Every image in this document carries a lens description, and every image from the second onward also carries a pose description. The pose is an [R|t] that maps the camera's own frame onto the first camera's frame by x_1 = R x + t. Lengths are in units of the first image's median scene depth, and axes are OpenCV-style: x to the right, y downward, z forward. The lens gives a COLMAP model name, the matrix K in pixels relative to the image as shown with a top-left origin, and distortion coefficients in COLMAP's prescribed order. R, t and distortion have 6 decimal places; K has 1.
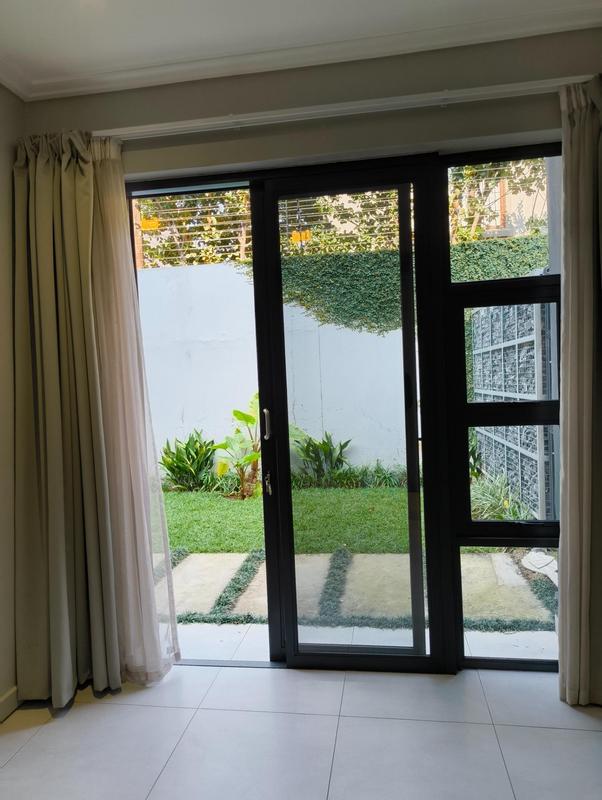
lens RADIAL K [[552.3, 0, 303.5], [0, 552.3, 398.4], [0, 0, 1]] dist [0.026637, -0.002667]
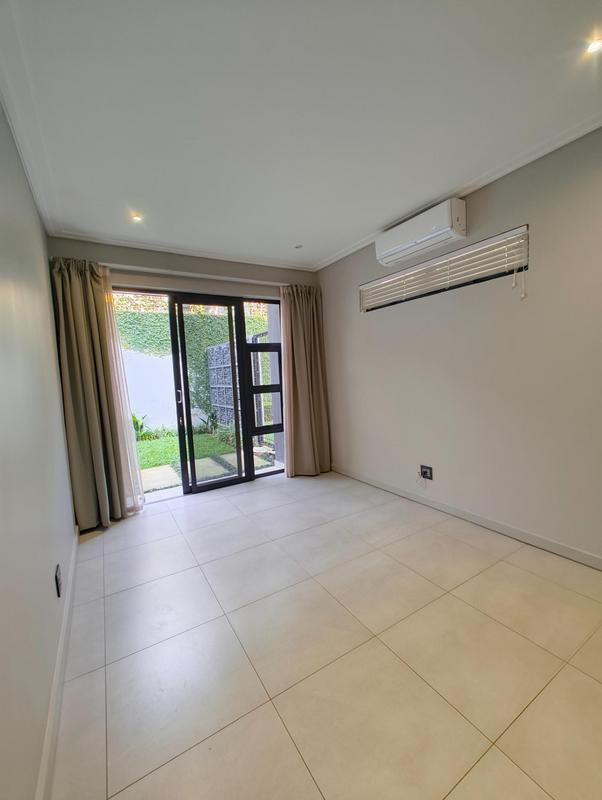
lens RADIAL K [[332.0, 0, 300.5], [0, 332.0, 400.7], [0, 0, 1]] dist [0.001239, 0.000696]
pose [[0.769319, -0.049204, 0.636967, -0.609648], [0.039274, 0.998786, 0.029719, 0.043793], [-0.637656, 0.002152, 0.770318, -0.467526]]
